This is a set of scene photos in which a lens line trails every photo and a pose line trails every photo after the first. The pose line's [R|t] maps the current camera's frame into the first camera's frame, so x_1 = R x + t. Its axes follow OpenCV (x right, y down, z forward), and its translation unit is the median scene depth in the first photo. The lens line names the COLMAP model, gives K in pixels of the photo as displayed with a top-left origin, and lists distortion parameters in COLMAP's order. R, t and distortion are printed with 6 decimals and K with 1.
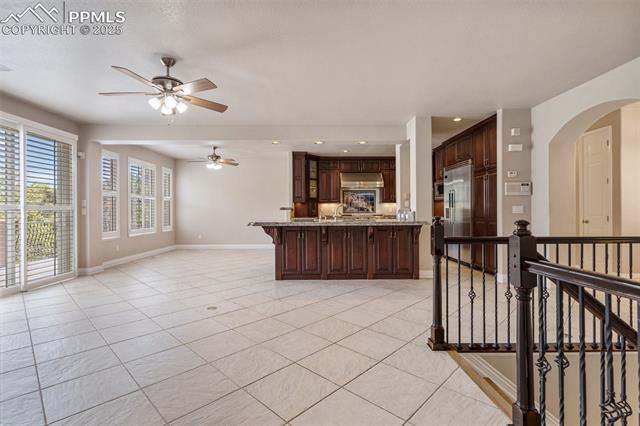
lens RADIAL K [[303.9, 0, 316.7], [0, 303.9, 211.1], [0, 0, 1]] dist [0.010683, -0.000396]
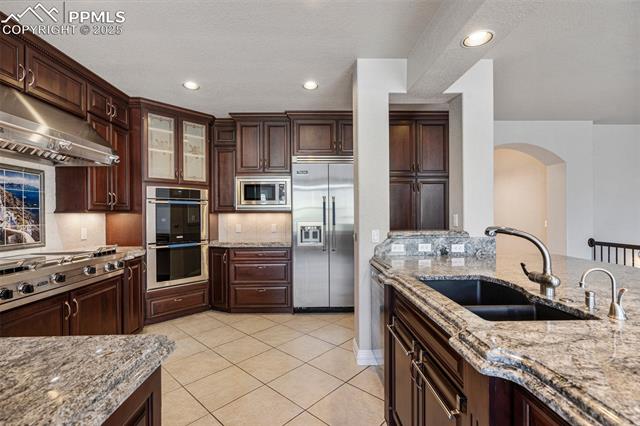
lens RADIAL K [[303.9, 0, 326.9], [0, 303.9, 213.0], [0, 0, 1]] dist [0.010683, -0.000396]
pose [[-0.031385, 0.011557, 0.999441, -0.156443], [0.006321, 0.999915, -0.011364, -0.028157], [-0.999487, 0.005961, -0.031455, 0.976054]]
